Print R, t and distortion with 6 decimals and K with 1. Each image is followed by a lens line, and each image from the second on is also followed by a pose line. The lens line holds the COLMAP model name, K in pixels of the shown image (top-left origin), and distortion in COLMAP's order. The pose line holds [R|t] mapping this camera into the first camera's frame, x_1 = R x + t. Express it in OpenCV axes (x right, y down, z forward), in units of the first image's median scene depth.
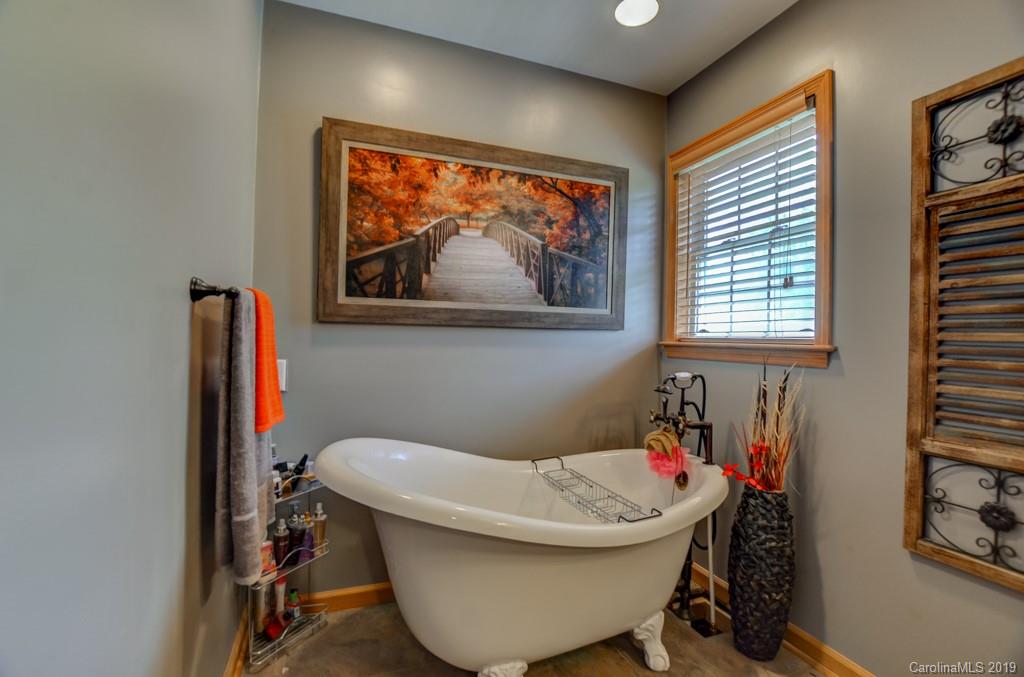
lens RADIAL K [[452.8, 0, 513.4], [0, 452.8, 339.0], [0, 0, 1]] dist [-0.026504, 0.001541]
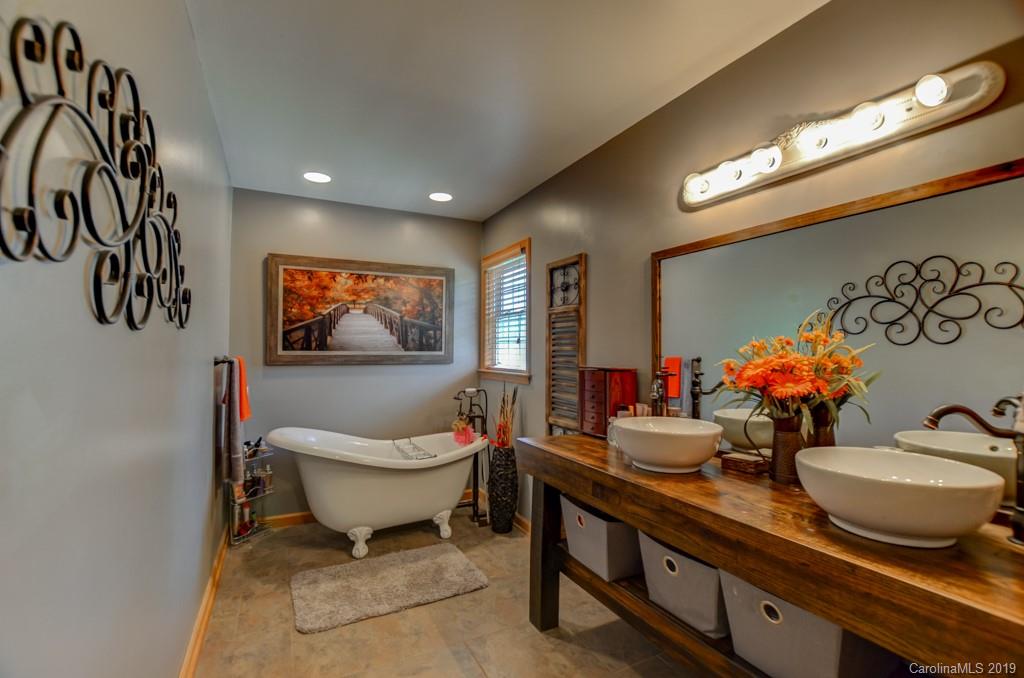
lens RADIAL K [[452.8, 0, 514.2], [0, 452.8, 343.8], [0, 0, 1]] dist [-0.026504, 0.001541]
pose [[0.994179, -0.014200, 0.106801, 0.357769], [0.015885, 0.999762, -0.014941, -0.079418], [-0.106563, 0.016550, 0.994168, -0.885689]]
